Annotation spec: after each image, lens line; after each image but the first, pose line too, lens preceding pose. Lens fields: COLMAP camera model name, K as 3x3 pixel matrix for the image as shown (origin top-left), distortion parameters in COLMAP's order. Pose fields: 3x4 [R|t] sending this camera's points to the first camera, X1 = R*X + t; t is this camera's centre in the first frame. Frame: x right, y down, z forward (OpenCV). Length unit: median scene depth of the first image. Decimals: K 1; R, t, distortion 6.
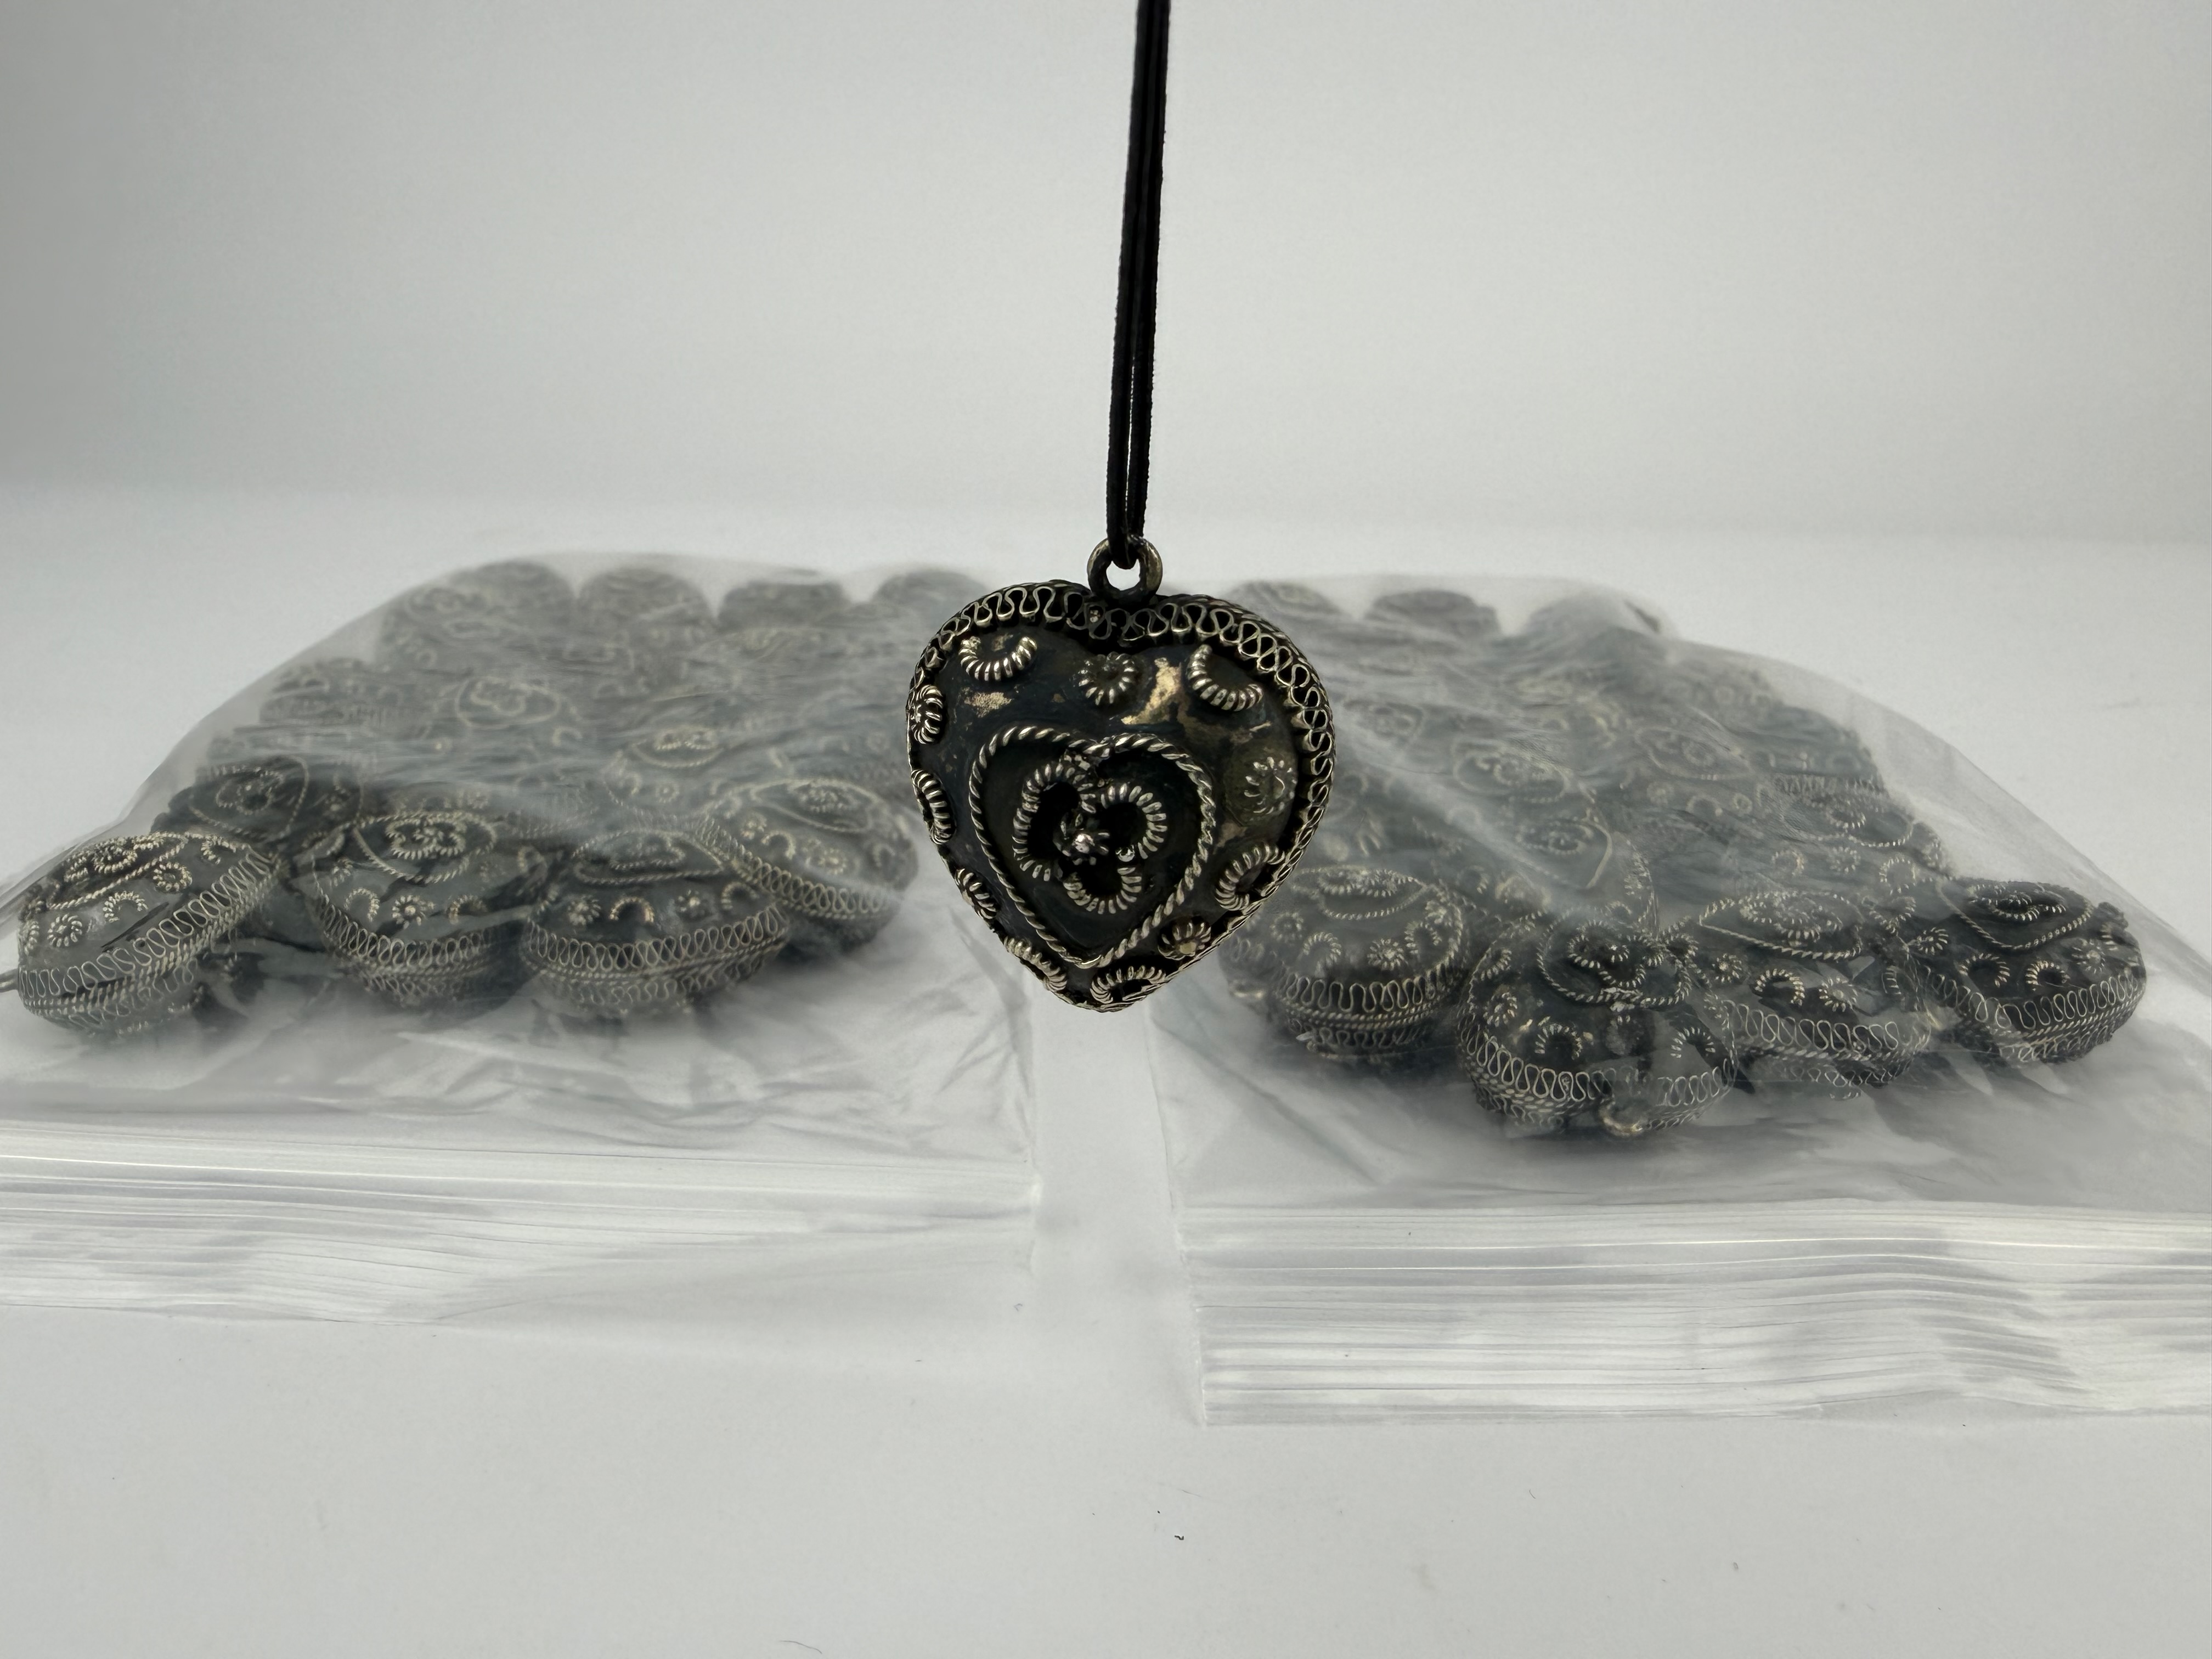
lens RADIAL K [[1550.3, 0, 1108.4], [0, 1550.3, 830.0], [0, 0, 1]] dist [0.050971, -0.013067]
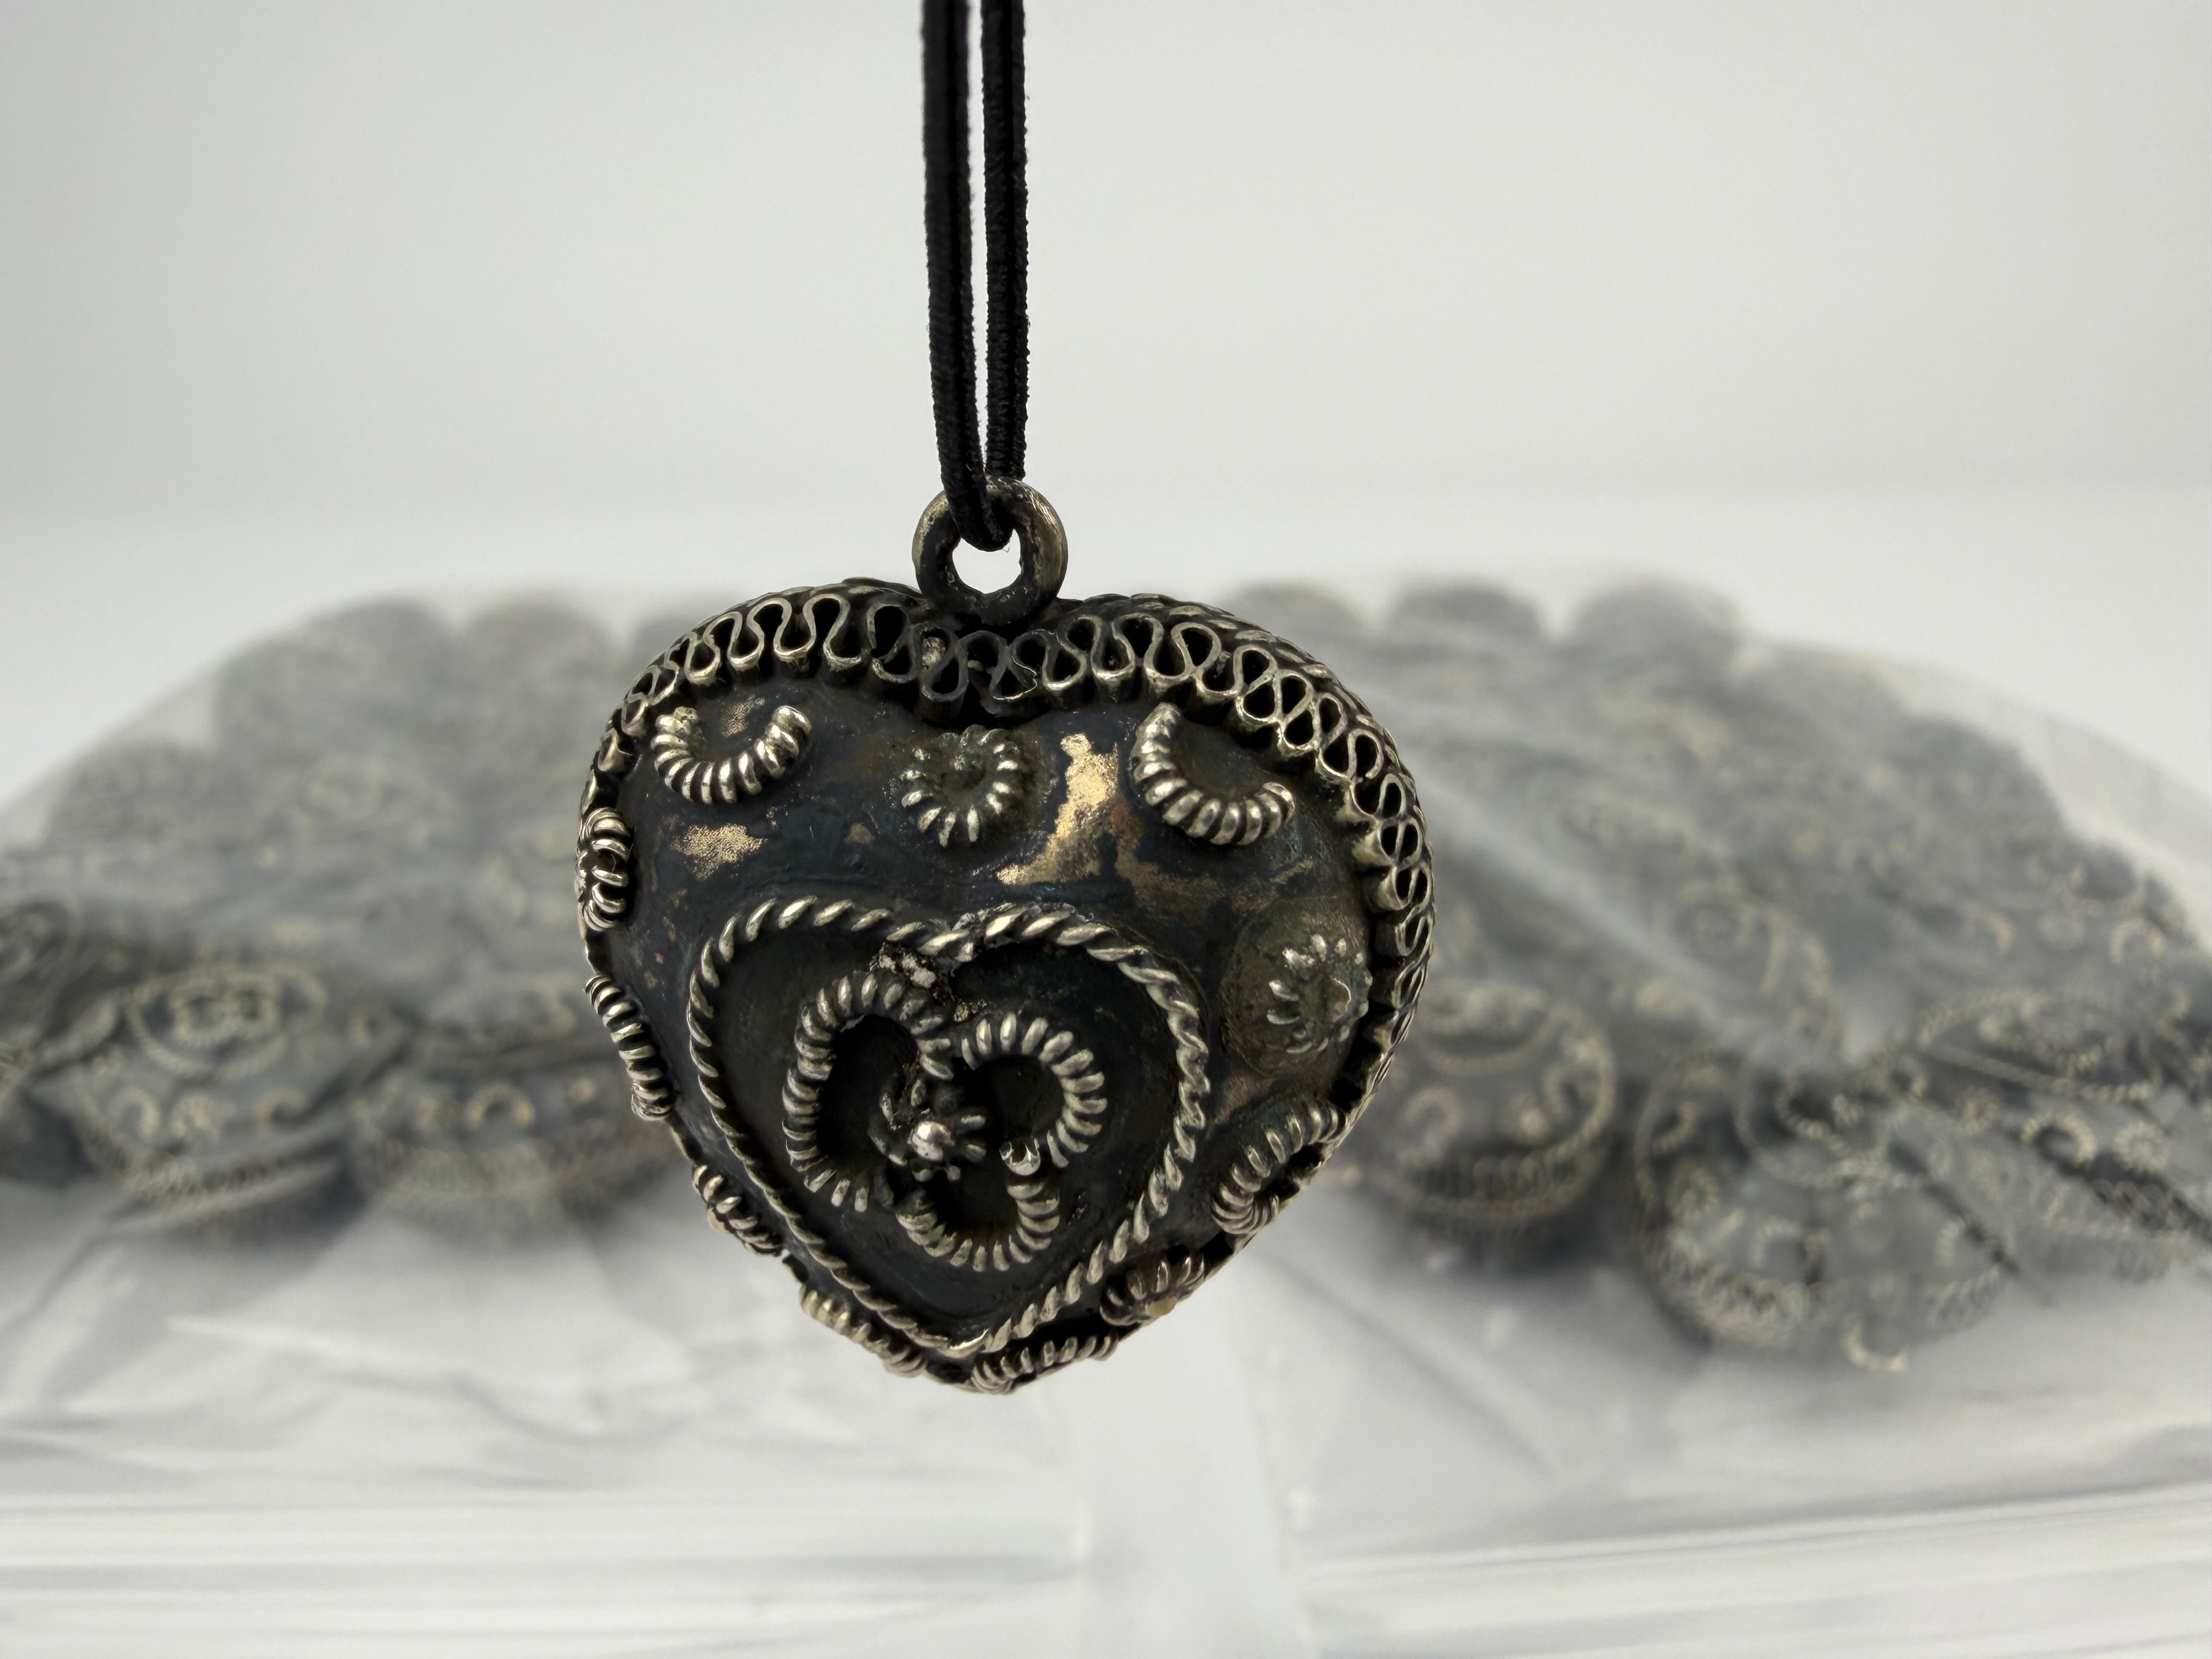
lens RADIAL K [[1550.3, 0, 1066.8], [0, 1550.3, 888.9], [0, 0, 1]] dist [0.050971, -0.013067]
pose [[0.998306, -0.055030, 0.018917, 0.020022], [0.054328, 0.997882, 0.035777, -0.080335], [-0.020846, -0.034688, 0.999181, 0.521765]]
